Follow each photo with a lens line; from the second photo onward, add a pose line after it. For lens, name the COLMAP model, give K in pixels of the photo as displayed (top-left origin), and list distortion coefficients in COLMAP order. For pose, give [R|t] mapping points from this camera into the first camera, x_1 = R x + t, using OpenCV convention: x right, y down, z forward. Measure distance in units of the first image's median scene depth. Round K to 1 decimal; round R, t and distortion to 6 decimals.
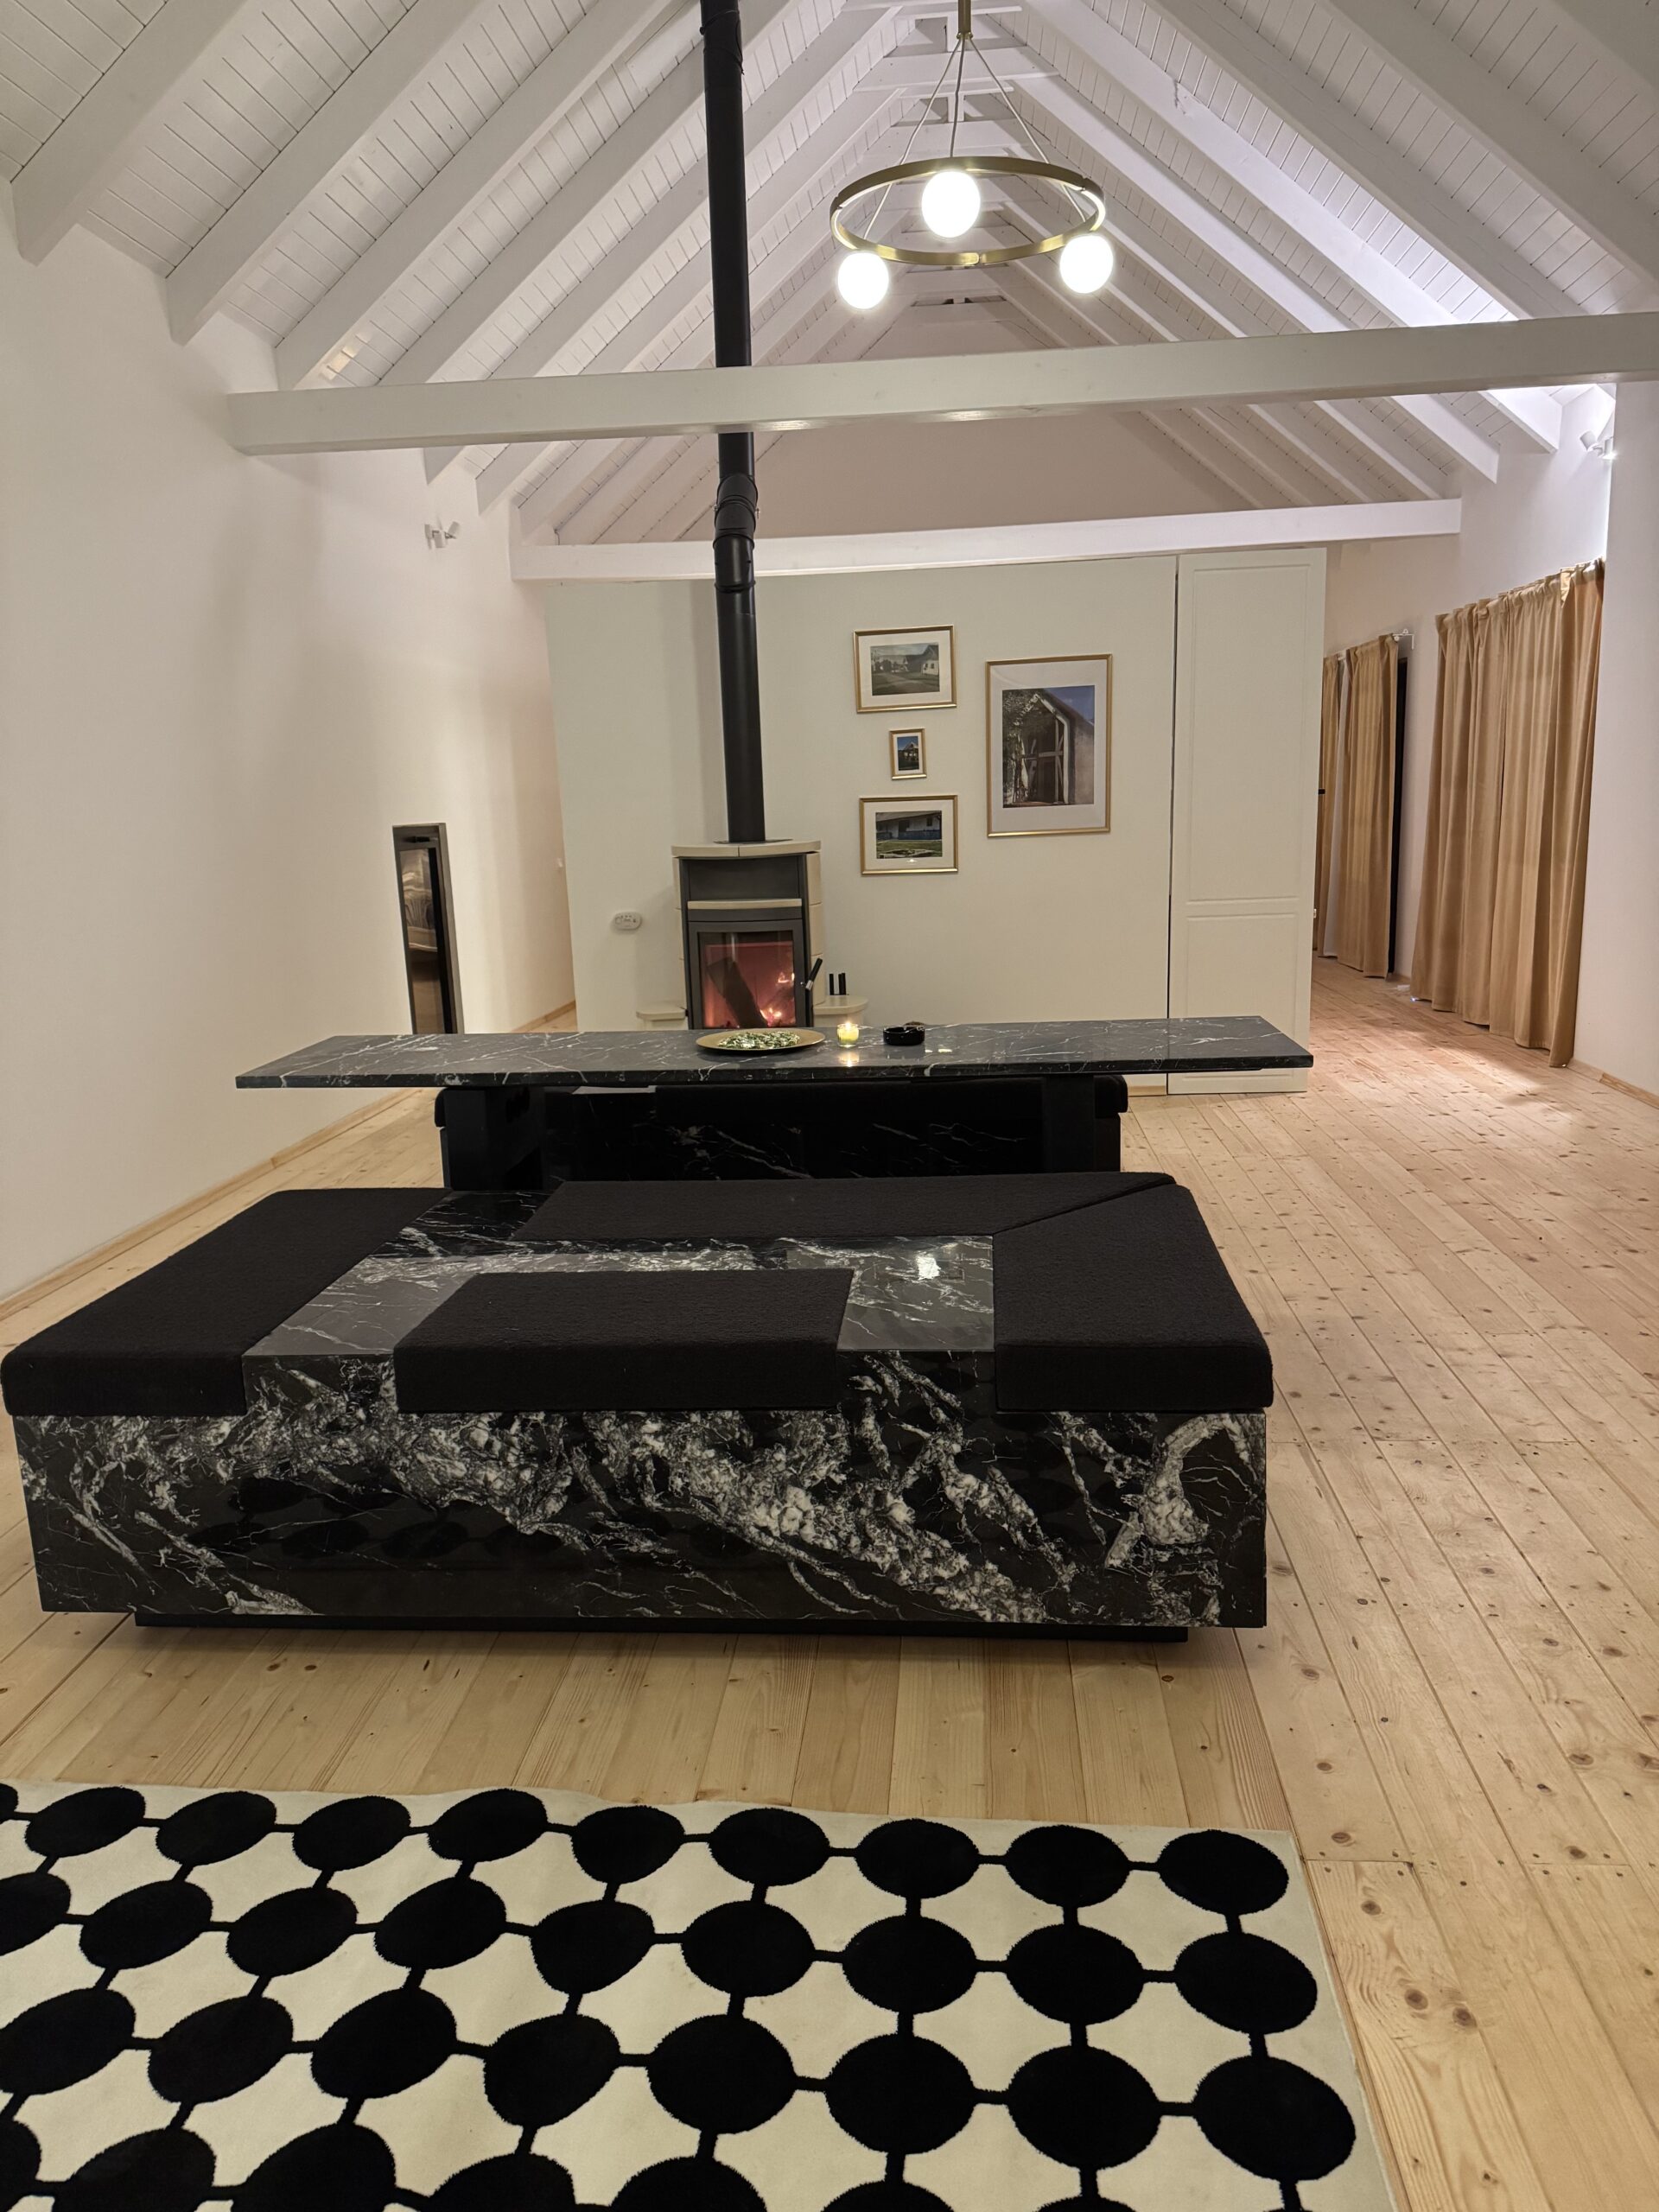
lens RADIAL K [[1548.9, 0, 786.3], [0, 1548.9, 1096.8], [0, 0, 1]] dist [0.002478, -0.026566]
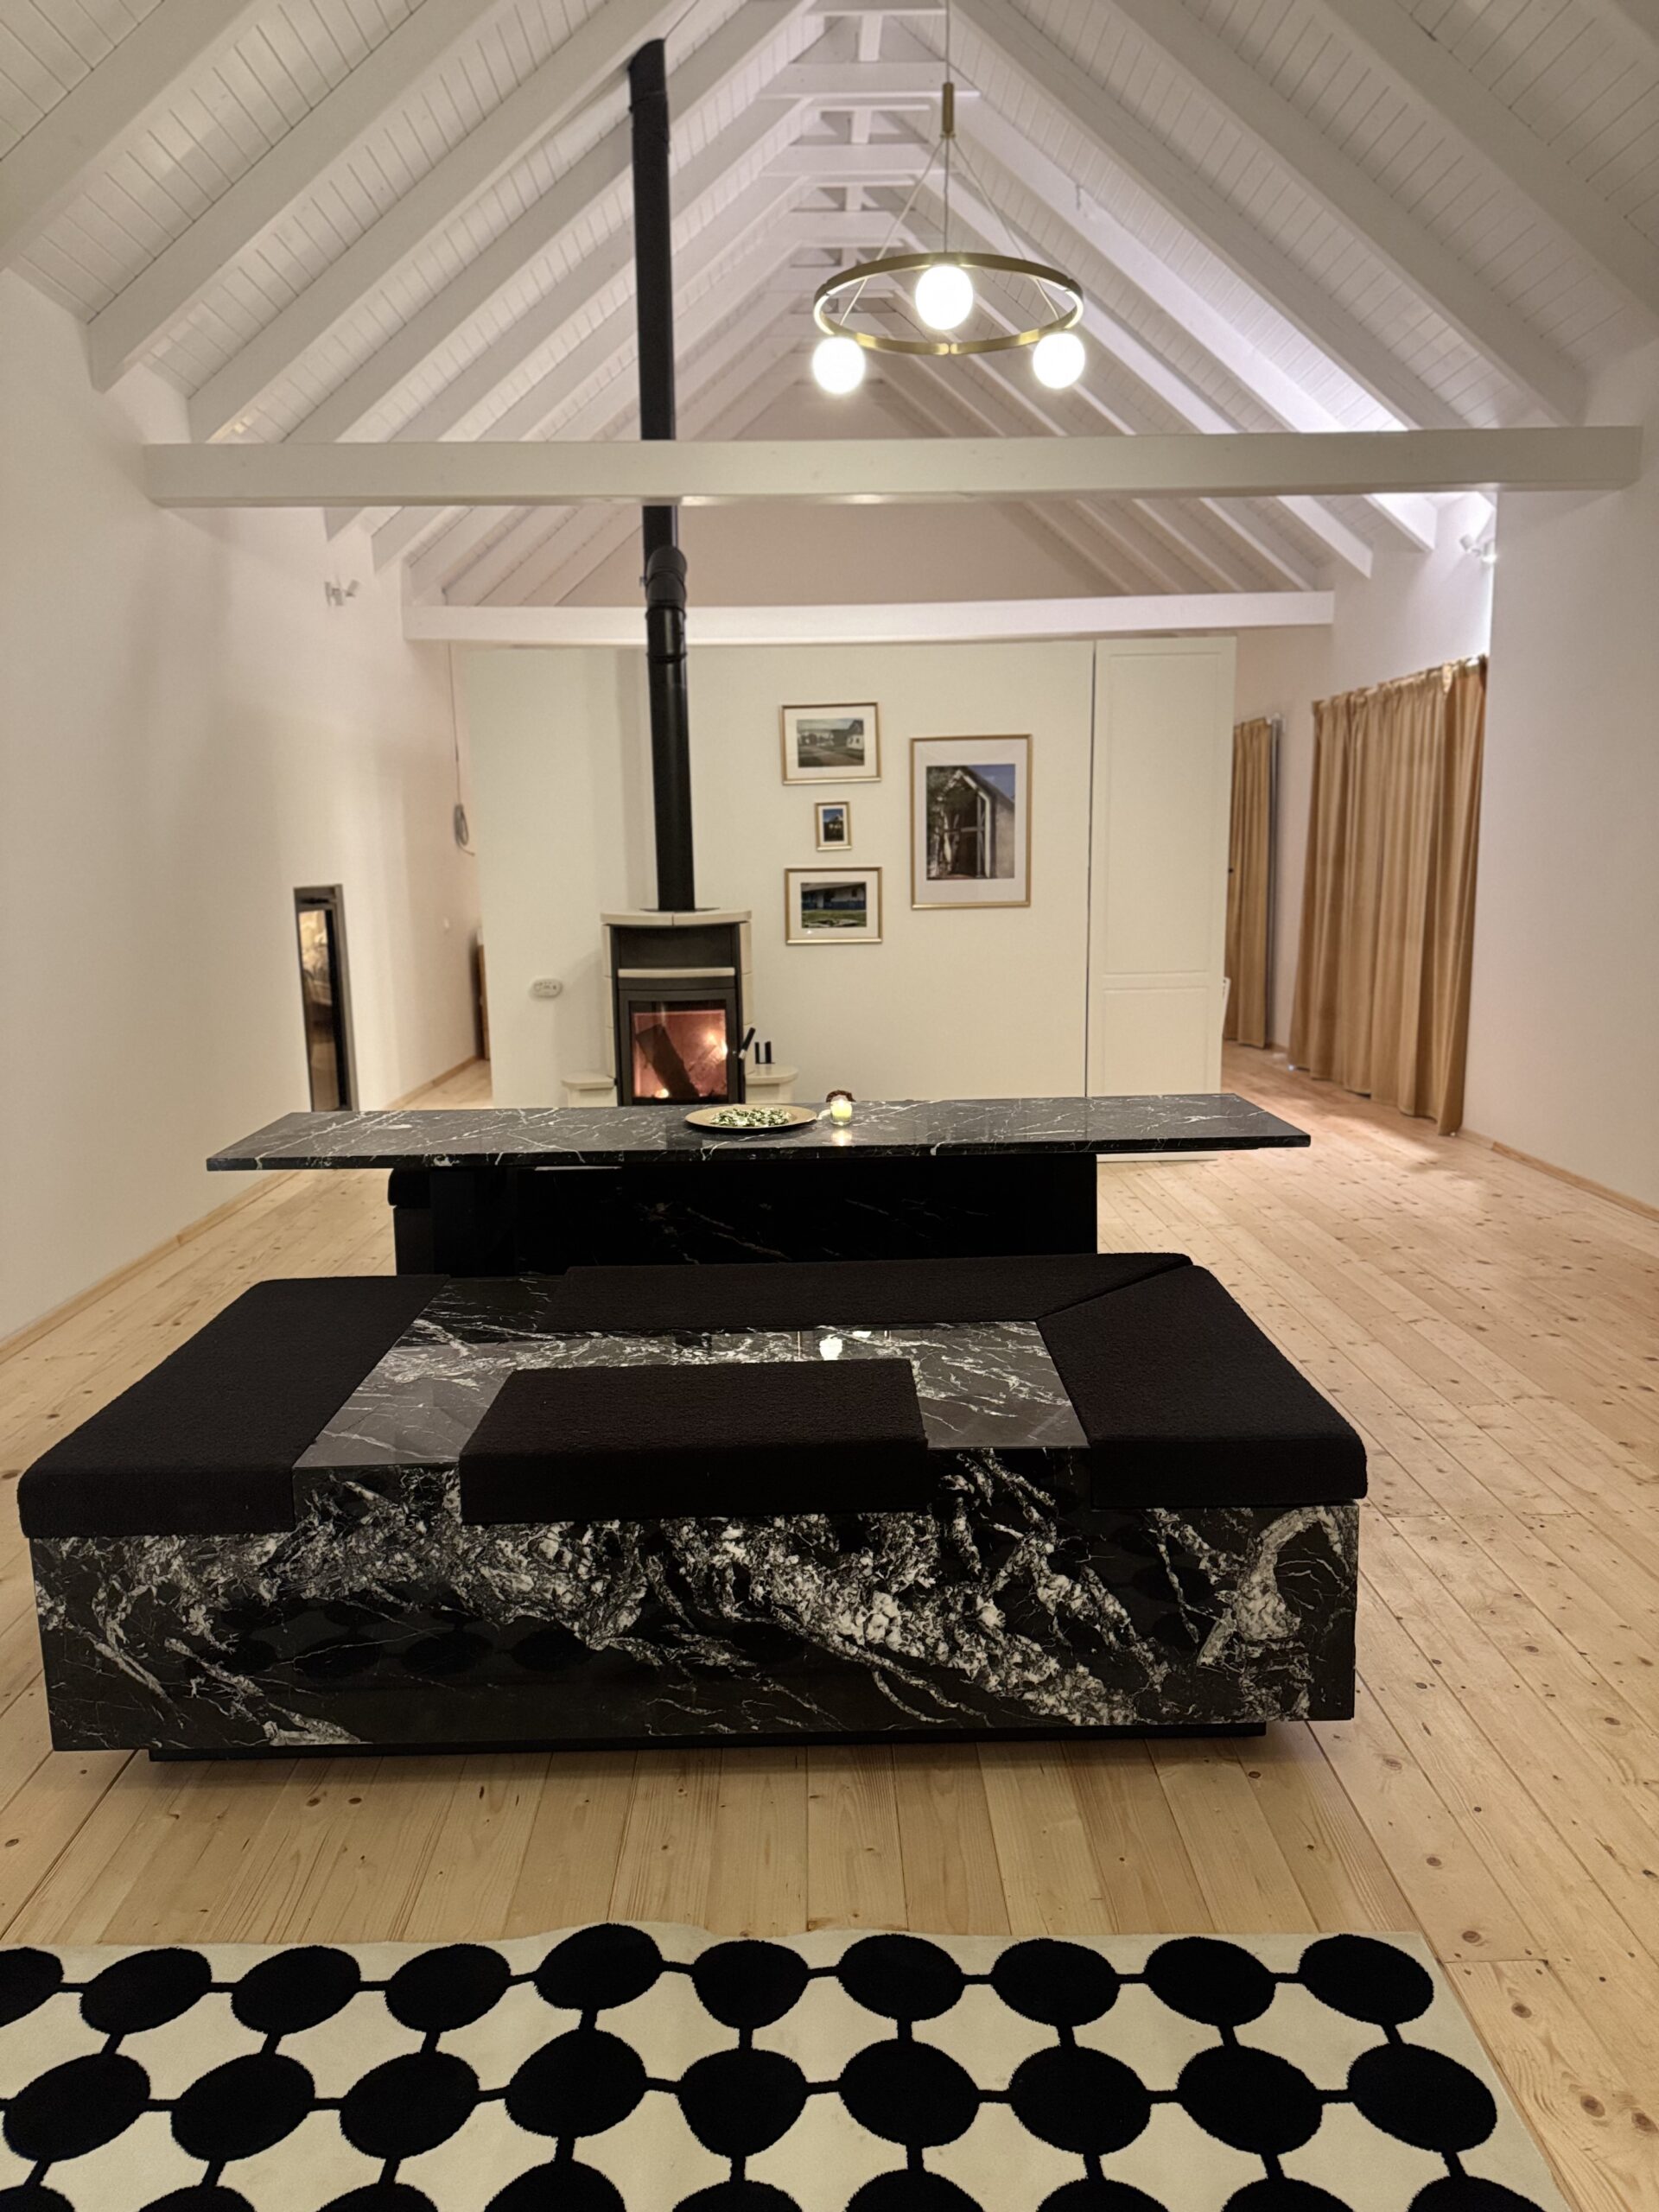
lens RADIAL K [[1548.9, 0, 825.5], [0, 1548.9, 1102.3], [0, 0, 1]] dist [0.002478, -0.026566]
pose [[0.994579, 0.001655, 0.103967, -0.108725], [0.002204, 0.999313, -0.036992, -0.015714], [-0.103957, 0.037020, 0.993893, 0.022764]]
